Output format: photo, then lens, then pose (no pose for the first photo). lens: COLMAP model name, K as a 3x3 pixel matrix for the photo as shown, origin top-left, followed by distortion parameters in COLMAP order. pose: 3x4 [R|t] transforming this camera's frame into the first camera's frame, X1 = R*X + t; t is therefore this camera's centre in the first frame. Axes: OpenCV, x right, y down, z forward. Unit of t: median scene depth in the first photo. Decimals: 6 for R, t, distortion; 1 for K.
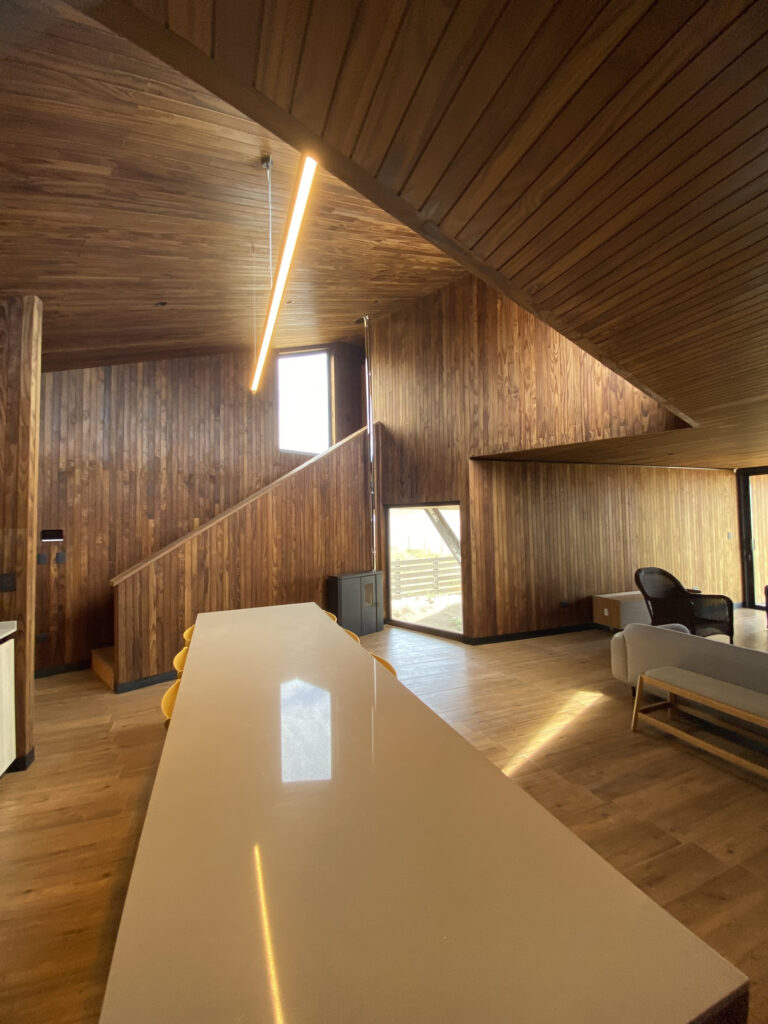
lens RADIAL K [[407.3, 0, 384.0], [0, 407.3, 512.0], [0, 0, 1]] dist [-0.001321, -0.000091]
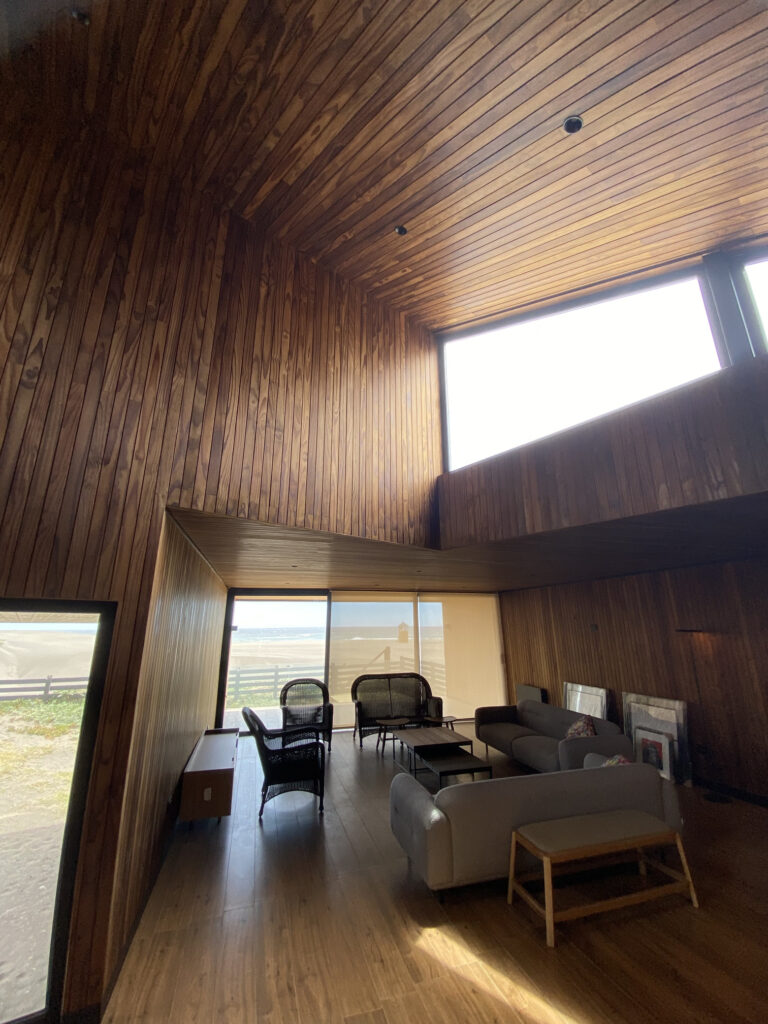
lens RADIAL K [[417.6, 0, 384.0], [0, 417.6, 512.0], [0, 0, 1]] dist [0.035390, -0.022492]
pose [[0.092056, 0.282349, 0.954885, -0.218951], [-0.019267, 0.959282, -0.281792, 0.001152], [-0.995567, 0.007543, 0.093748, 0.730353]]
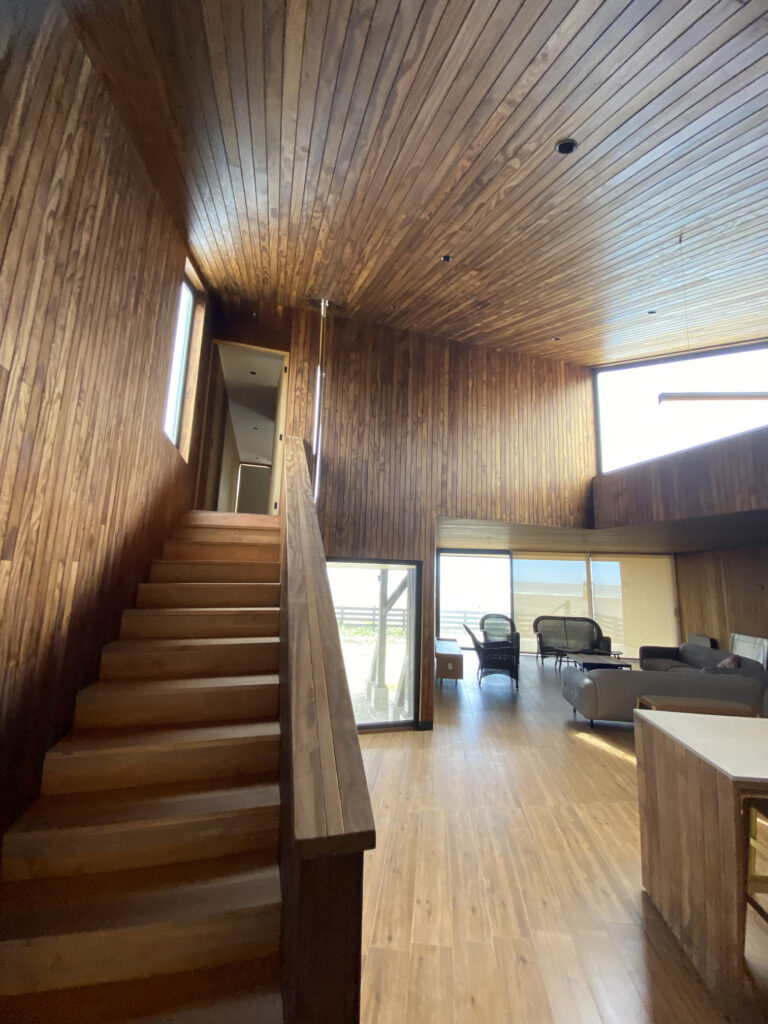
lens RADIAL K [[411.1, 0, 384.0], [0, 411.1, 512.0], [0, 0, 1]] dist [0.022274, -0.000154]
pose [[0.482176, 0.172799, 0.858864, -0.688470], [-0.061872, 0.984624, -0.163365, 0.020953], [-0.873887, 0.025631, 0.485454, 0.653929]]
